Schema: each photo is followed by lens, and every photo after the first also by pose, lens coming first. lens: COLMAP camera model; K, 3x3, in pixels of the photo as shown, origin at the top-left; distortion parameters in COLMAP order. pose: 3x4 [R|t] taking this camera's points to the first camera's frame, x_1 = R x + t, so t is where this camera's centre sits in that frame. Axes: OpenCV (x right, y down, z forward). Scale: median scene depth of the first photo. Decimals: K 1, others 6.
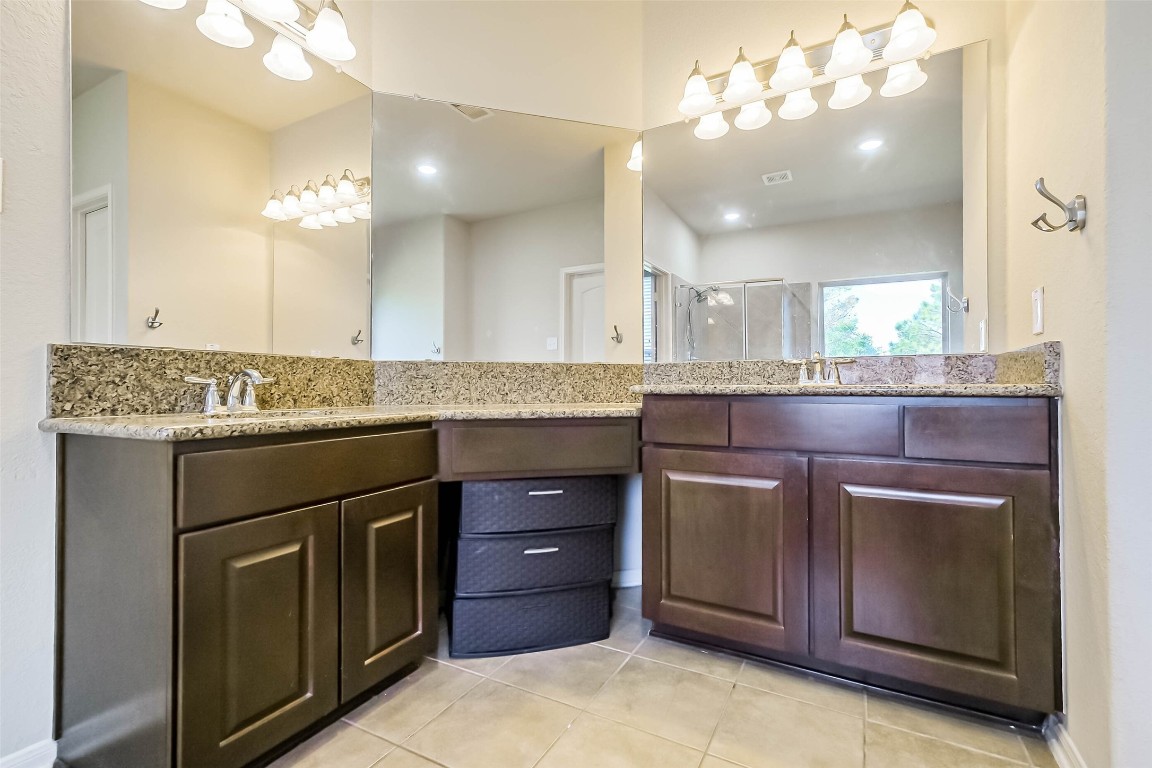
lens RADIAL K [[520.5, 0, 574.9], [0, 520.5, 375.9], [0, 0, 1]] dist [0.002950, 0.000328]
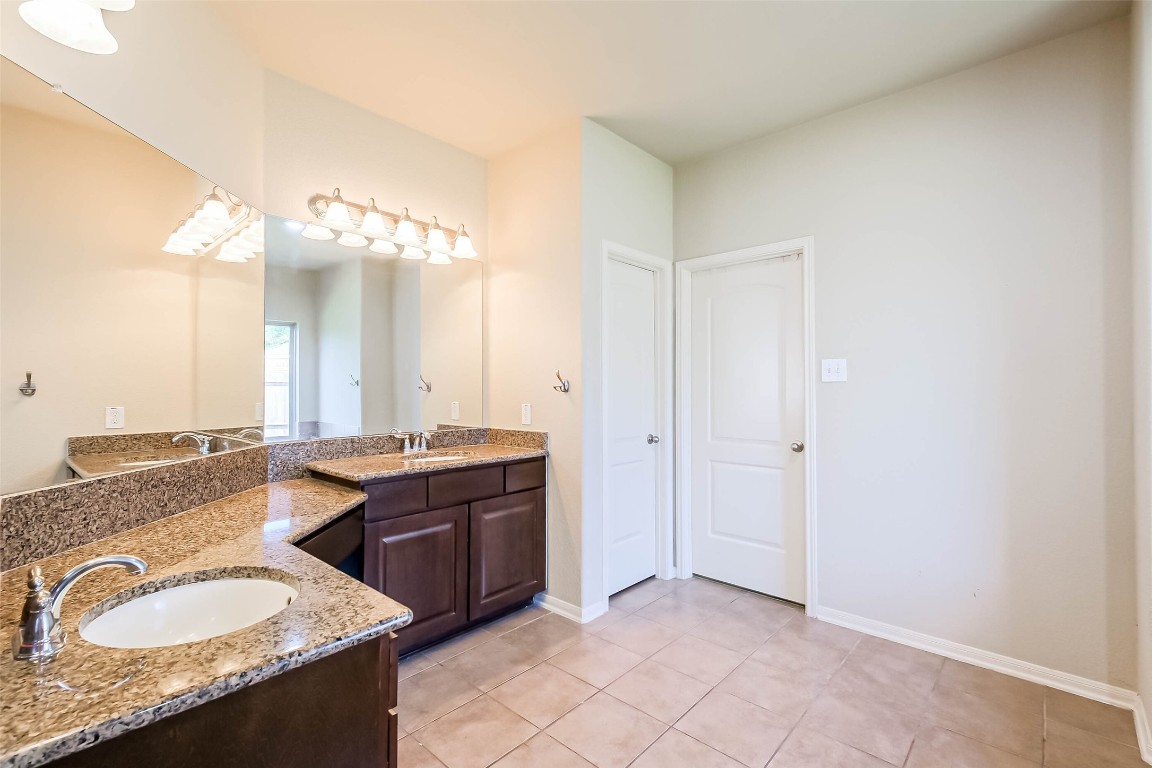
lens RADIAL K [[520.5, 0, 574.9], [0, 520.5, 375.9], [0, 0, 1]] dist [0.002950, 0.000328]
pose [[0.222321, 0.019912, 0.974770, -0.818845], [-0.017515, 0.999712, -0.016427, -0.170197], [-0.974816, -0.013421, 0.222605, 0.215655]]
